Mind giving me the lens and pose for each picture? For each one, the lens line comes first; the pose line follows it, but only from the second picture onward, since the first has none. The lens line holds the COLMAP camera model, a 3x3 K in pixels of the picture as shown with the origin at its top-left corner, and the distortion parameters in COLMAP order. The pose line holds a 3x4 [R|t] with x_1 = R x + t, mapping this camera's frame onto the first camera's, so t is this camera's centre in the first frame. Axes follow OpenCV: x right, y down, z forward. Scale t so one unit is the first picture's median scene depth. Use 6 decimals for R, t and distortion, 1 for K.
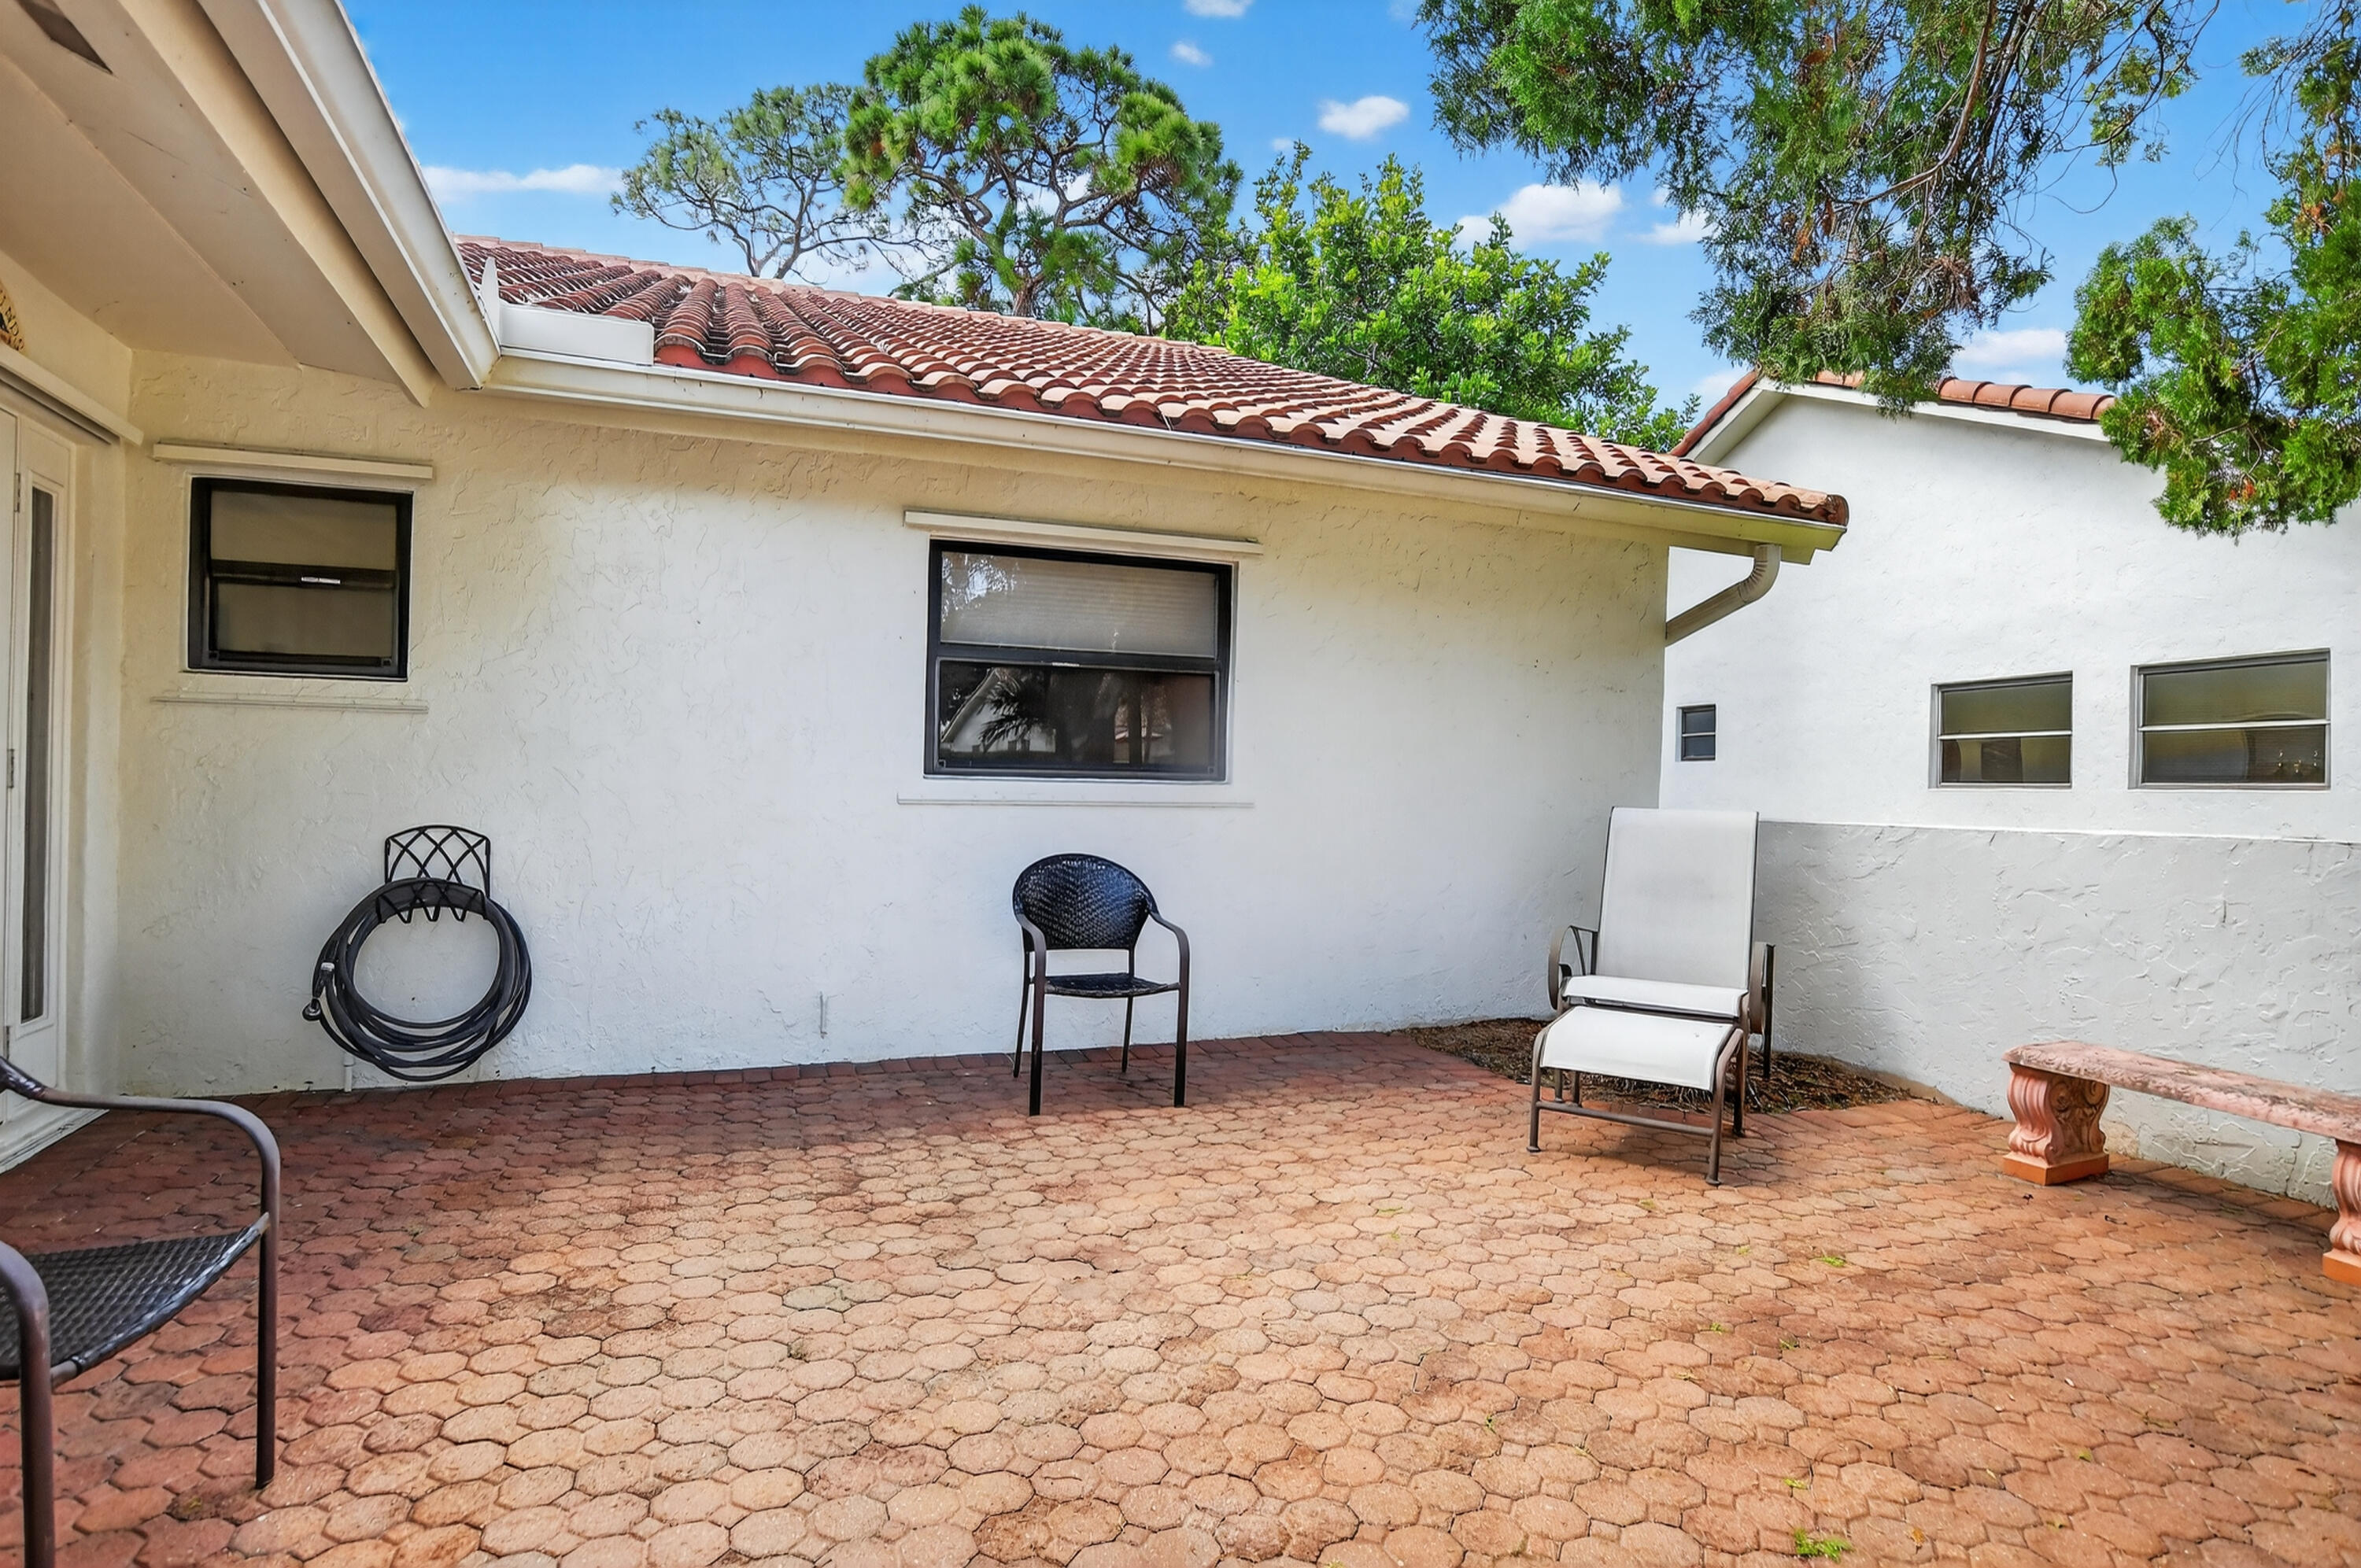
lens RADIAL K [[1225.7, 0, 1210.4], [0, 1225.7, 784.1], [0, 0, 1]] dist [-0.020004, 0.000638]
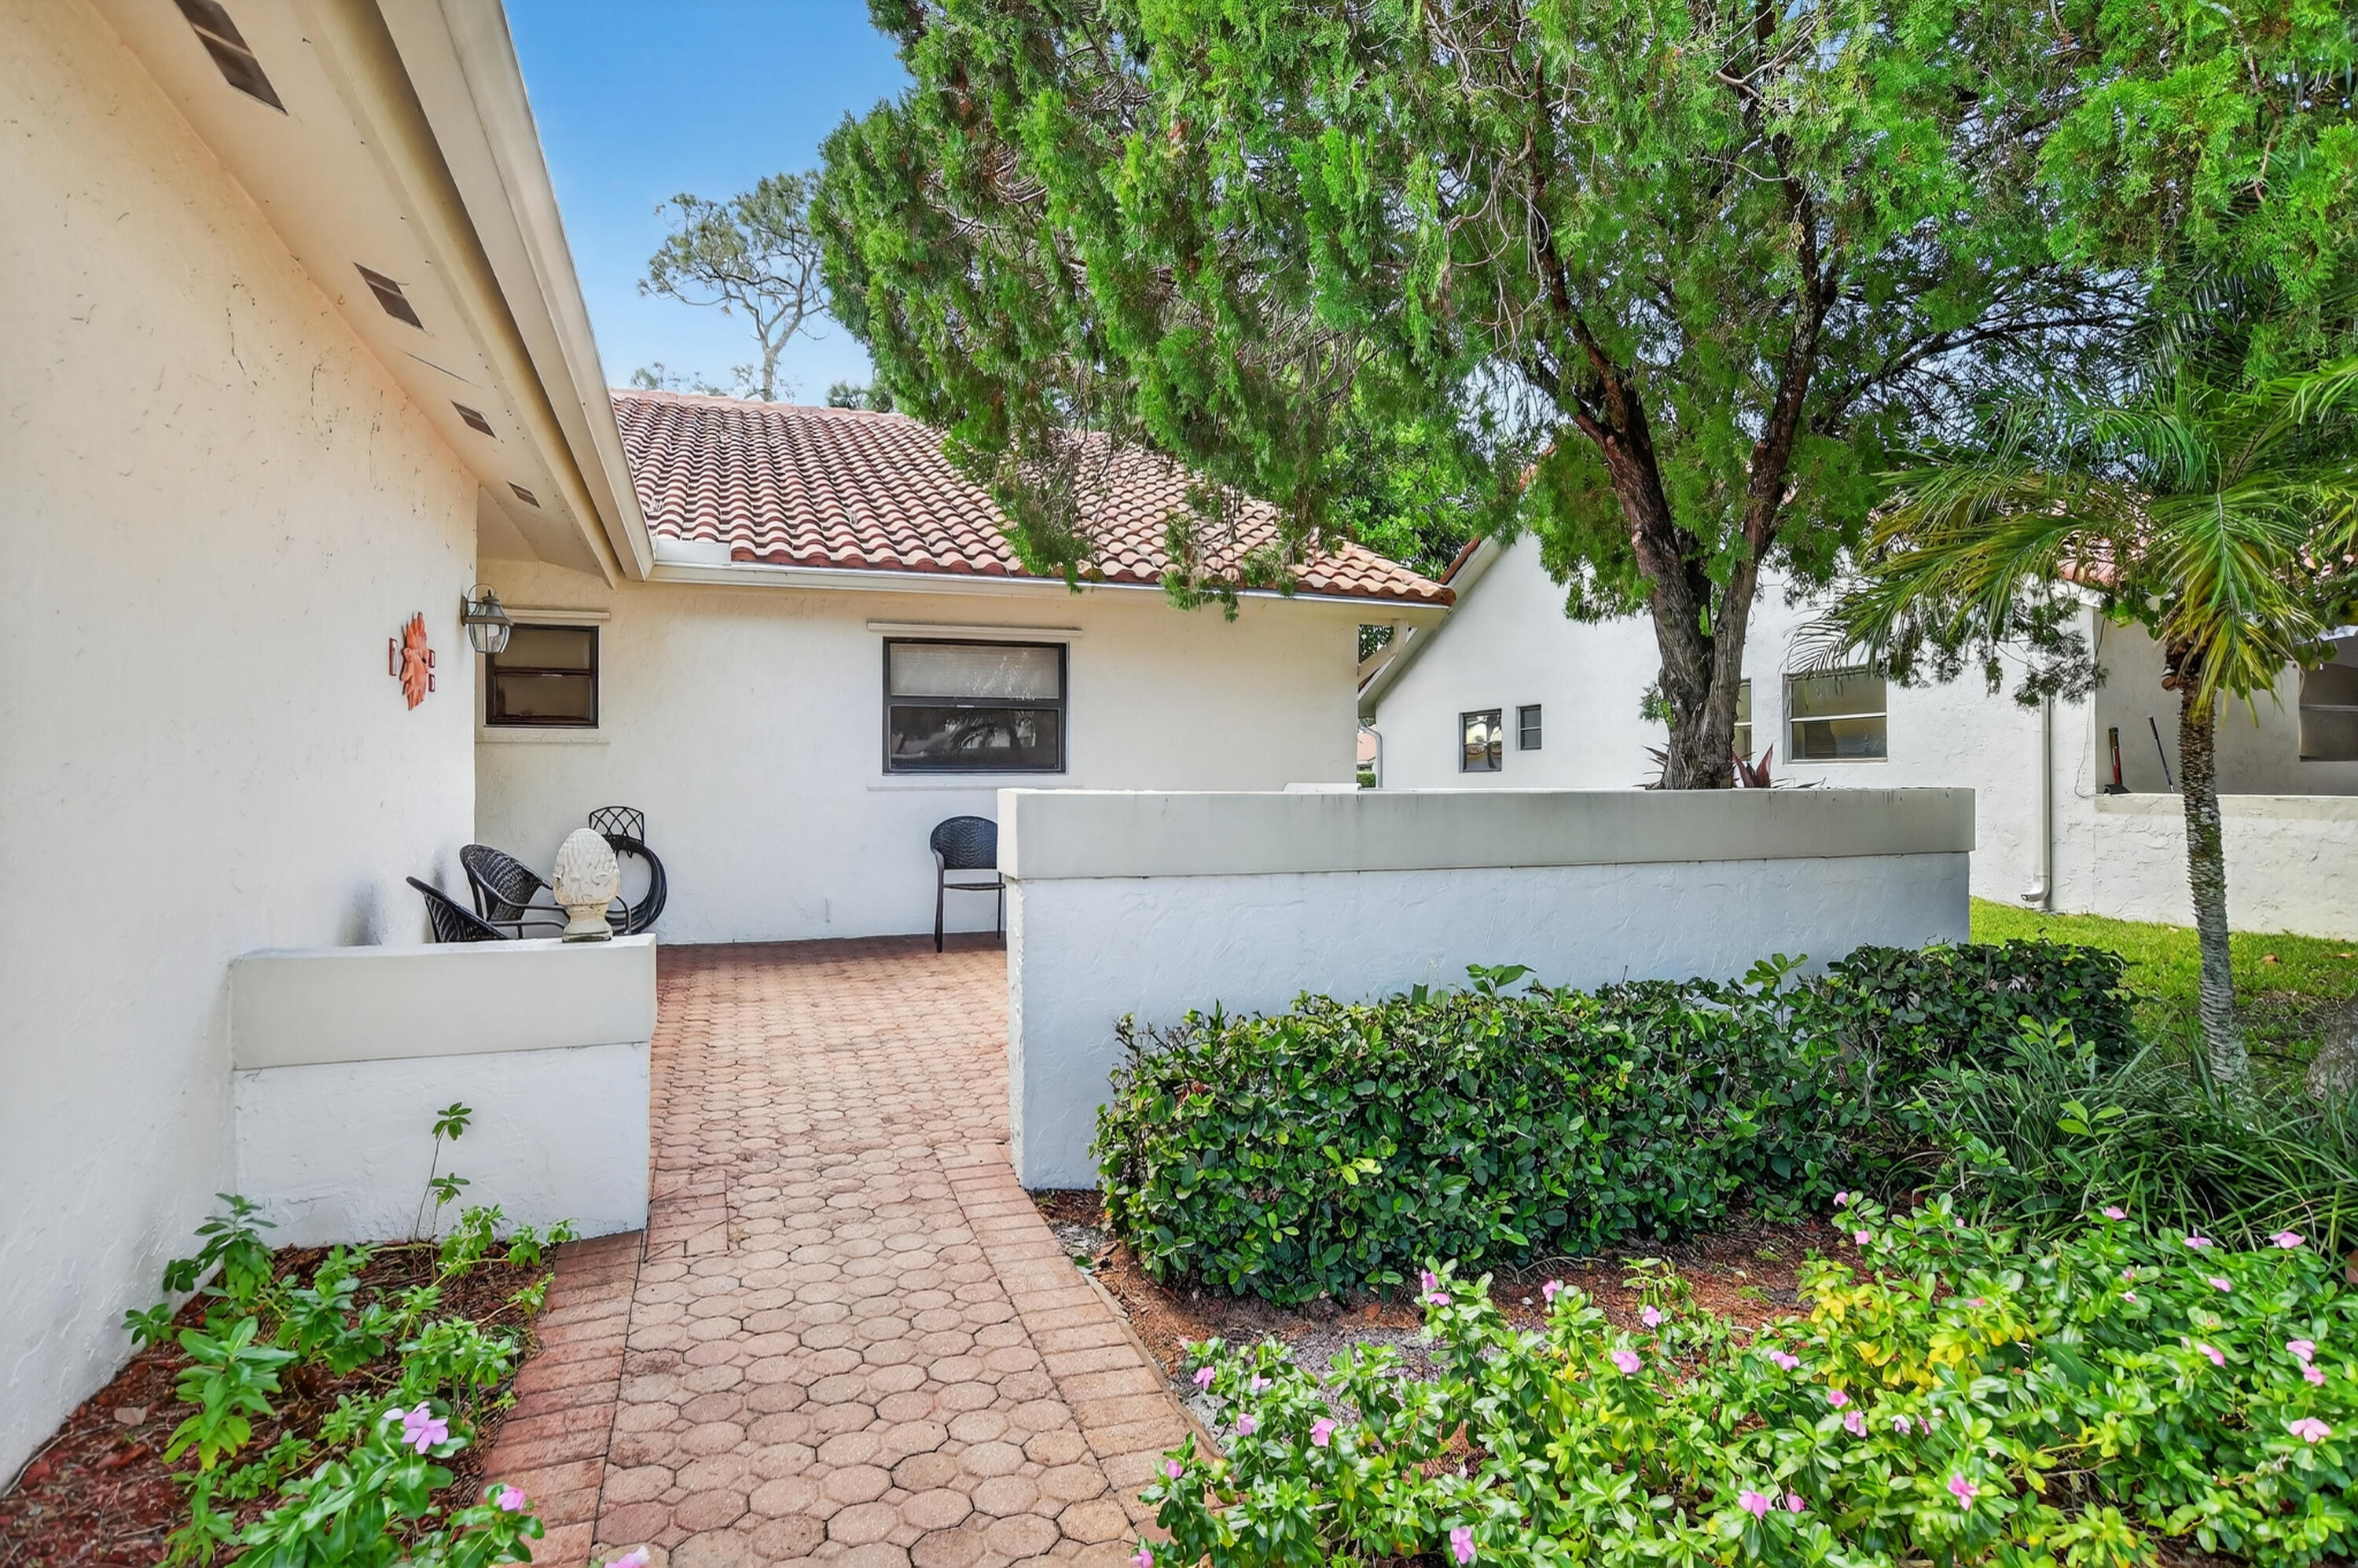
lens RADIAL K [[1202.0, 0, 1183.5], [0, 1202.0, 731.7], [0, 0, 1]] dist [0.003017, 0.000302]
pose [[0.999506, -0.023984, -0.020312, 0.295435], [0.023136, 0.998891, -0.040999, 0.017656], [0.021273, 0.040508, 0.998953, -0.894213]]
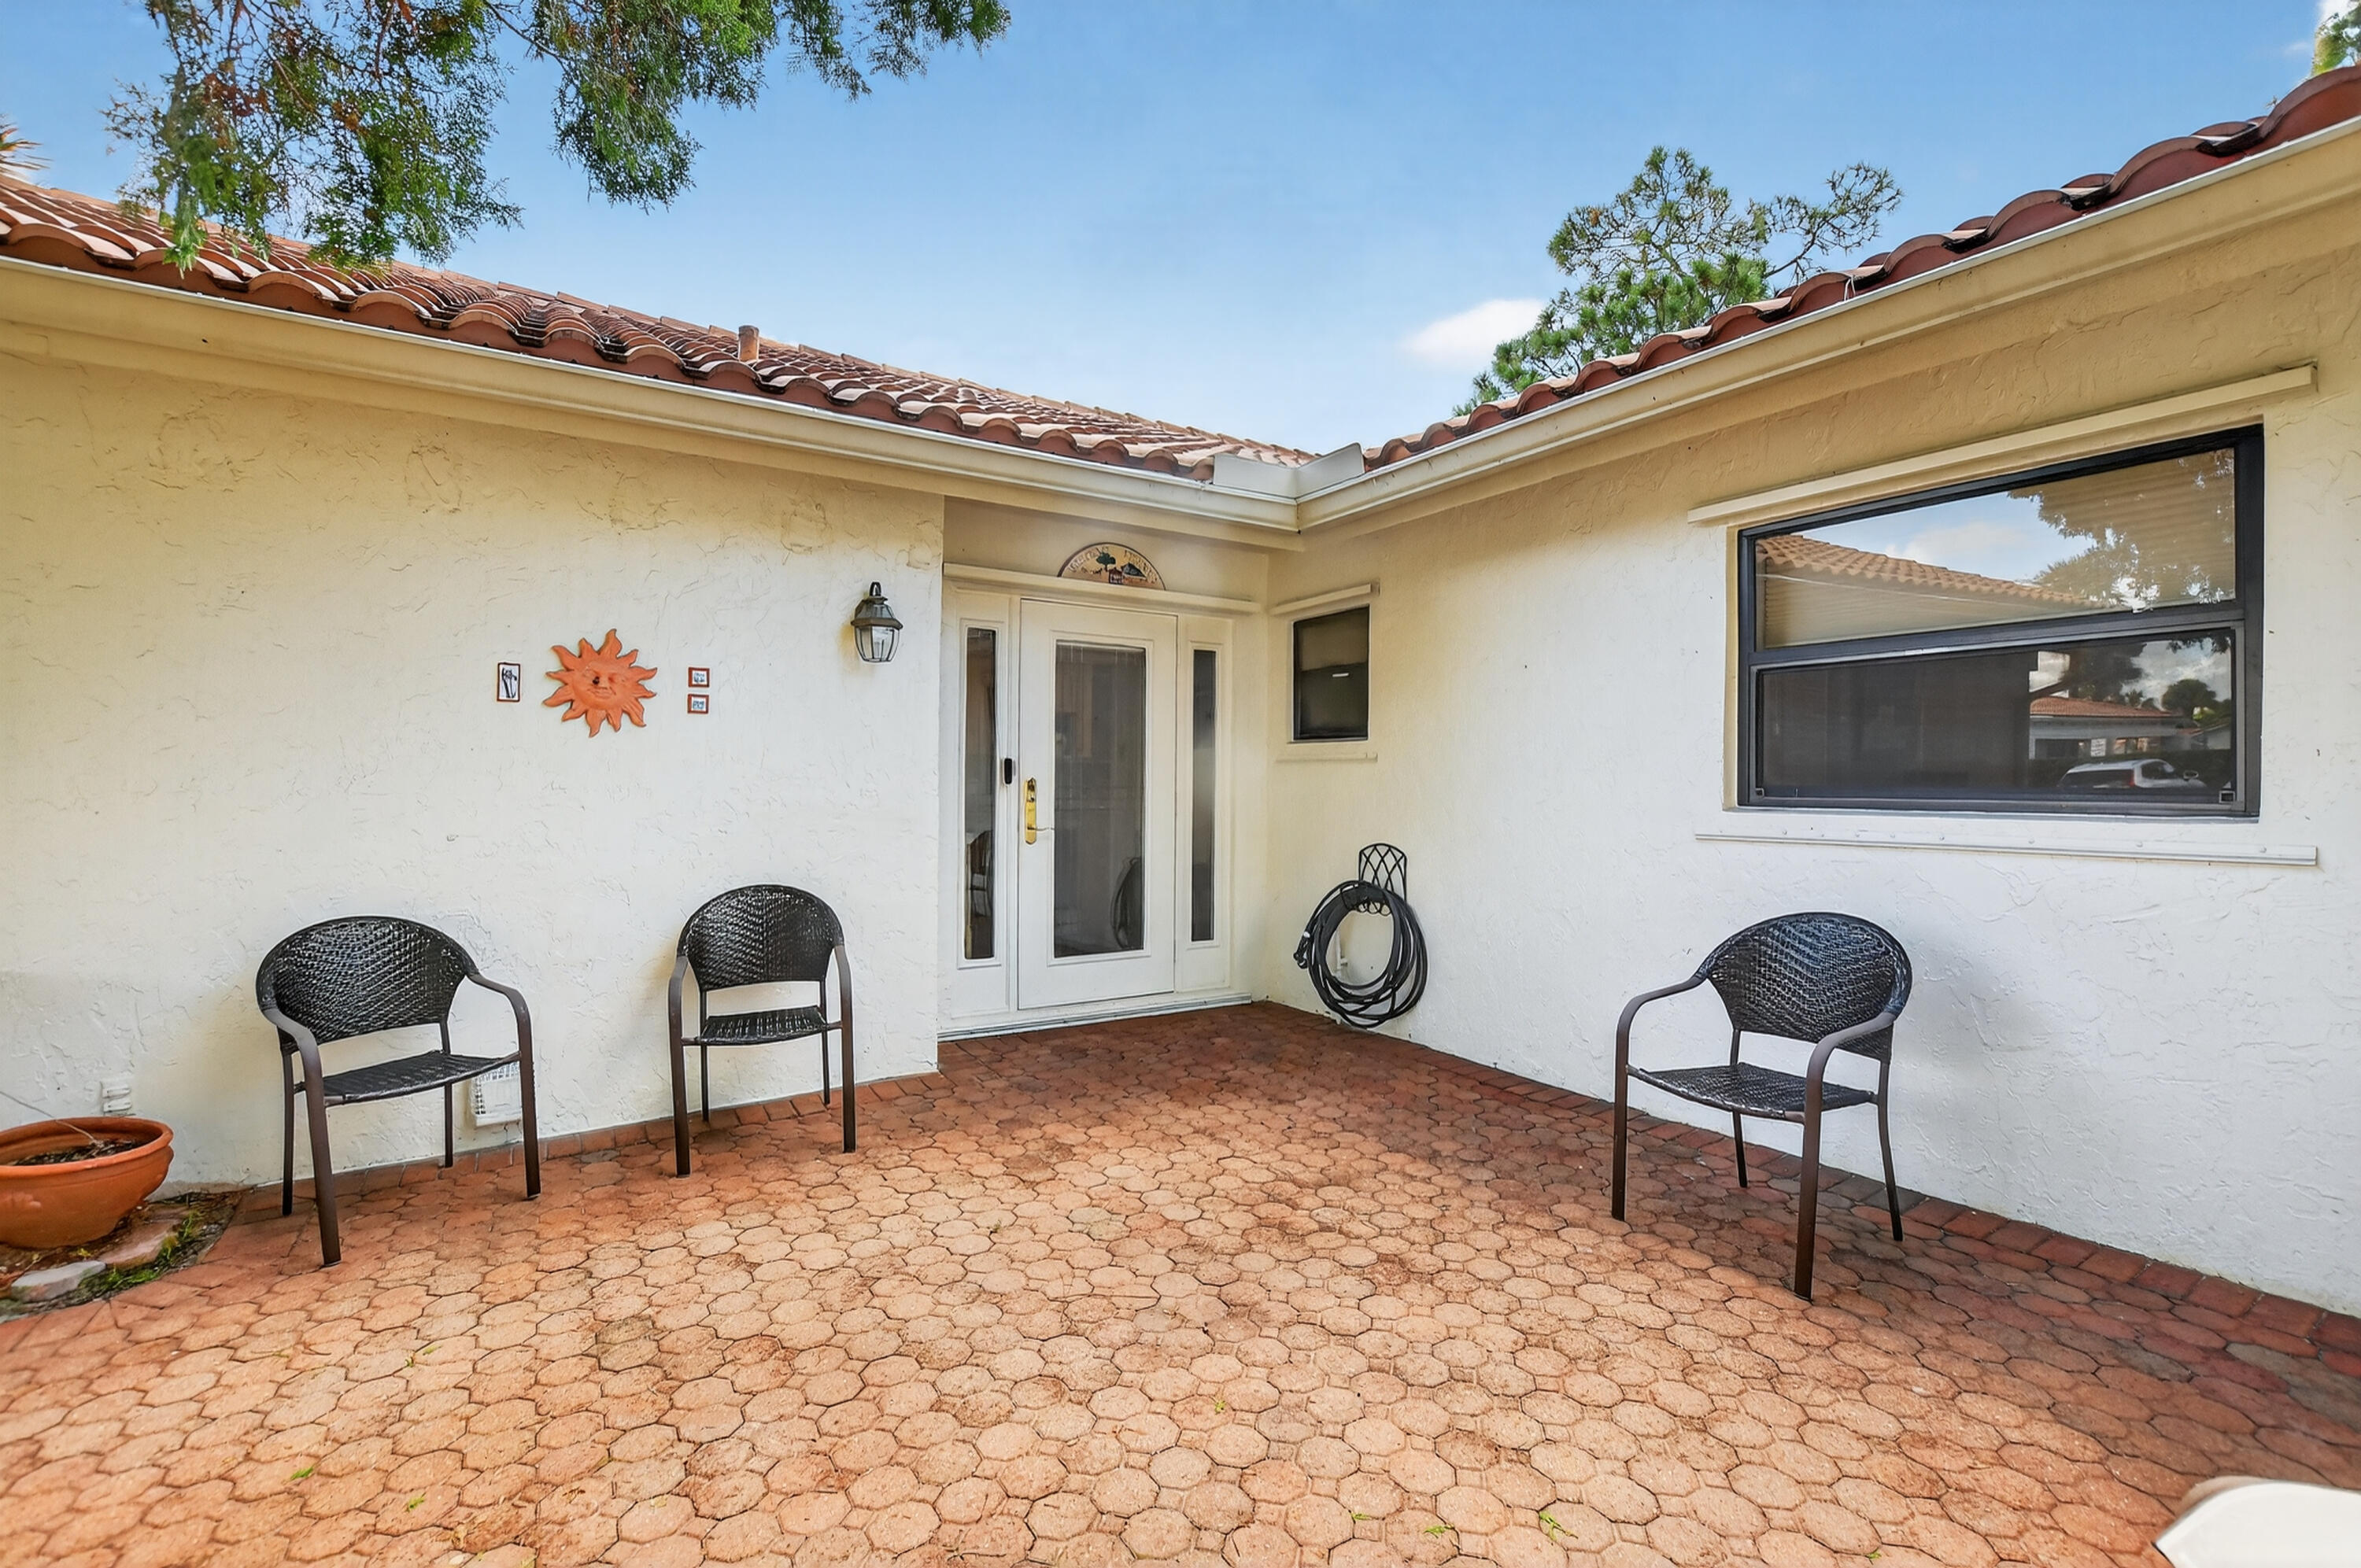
lens RADIAL K [[1058.1, 0, 1163.1], [0, 1058.1, 793.1], [0, 0, 1]] dist [-0.045432, 0.009709]
pose [[0.154167, -0.011886, -0.987973, 0.550169], [-0.003632, 0.999914, -0.012596, -0.007571], [0.988038, 0.005530, 0.154110, 0.634866]]
